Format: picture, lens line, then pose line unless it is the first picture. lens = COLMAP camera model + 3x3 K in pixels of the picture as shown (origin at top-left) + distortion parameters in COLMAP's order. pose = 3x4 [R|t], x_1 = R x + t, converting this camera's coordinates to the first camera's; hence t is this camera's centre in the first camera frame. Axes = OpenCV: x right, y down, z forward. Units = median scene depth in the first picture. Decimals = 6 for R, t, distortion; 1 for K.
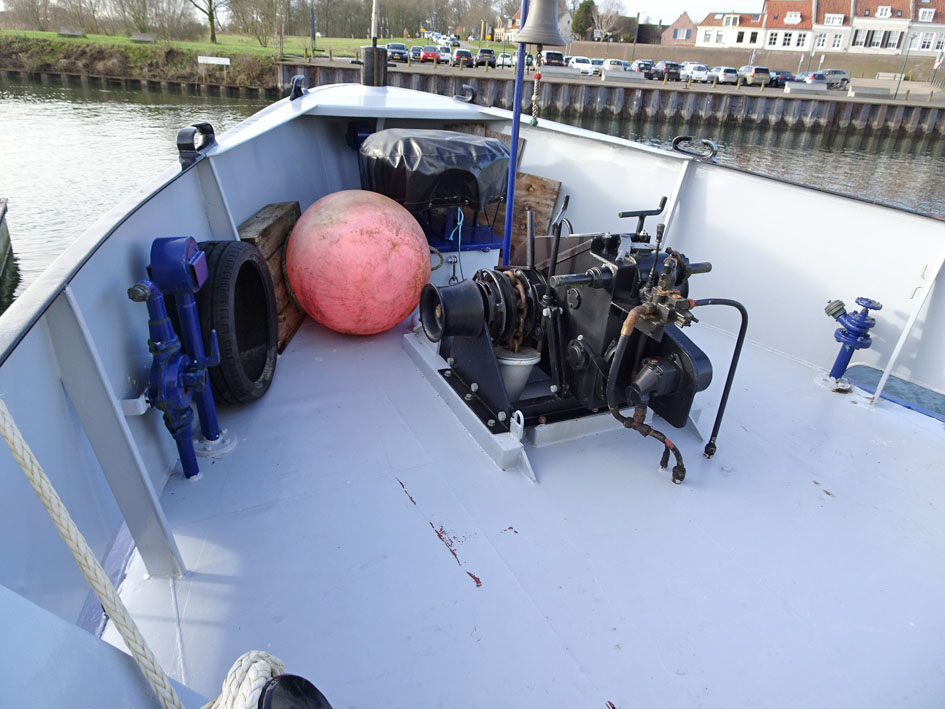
lens RADIAL K [[681.2, 0, 472.5], [0, 681.2, 354.5], [0, 0, 1]] dist [0.011974, -0.003347]
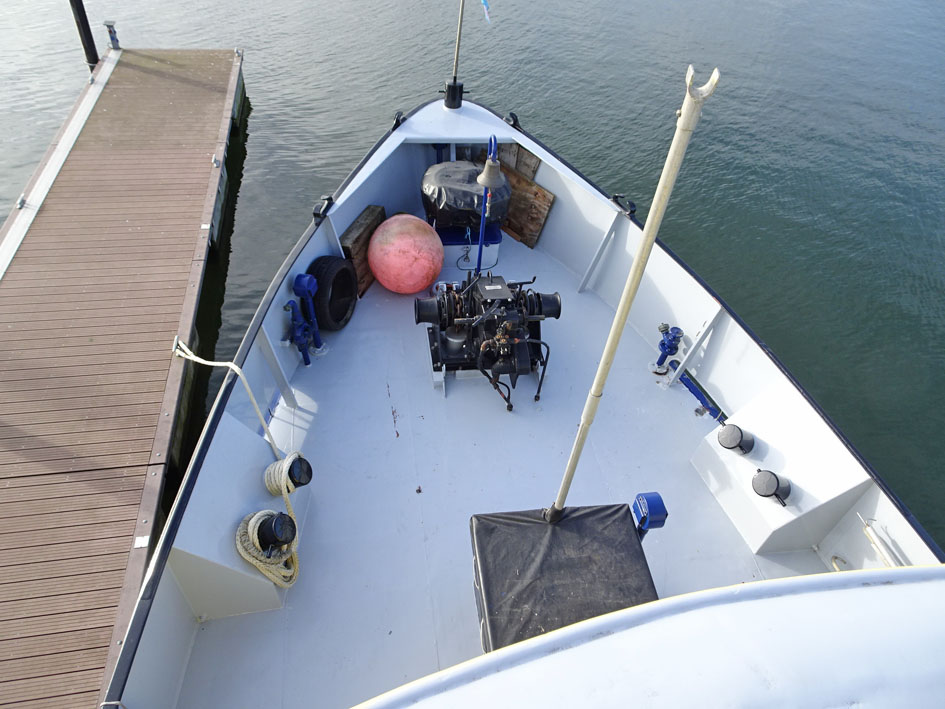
lens RADIAL K [[681.2, 0, 472.5], [0, 681.2, 354.5], [0, 0, 1]] dist [0.011974, -0.003347]
pose [[0.951684, 0.216765, -0.217510, 0.592852], [-0.135941, 0.932525, 0.334541, -0.661612], [0.275350, -0.288808, 0.916936, -0.934376]]
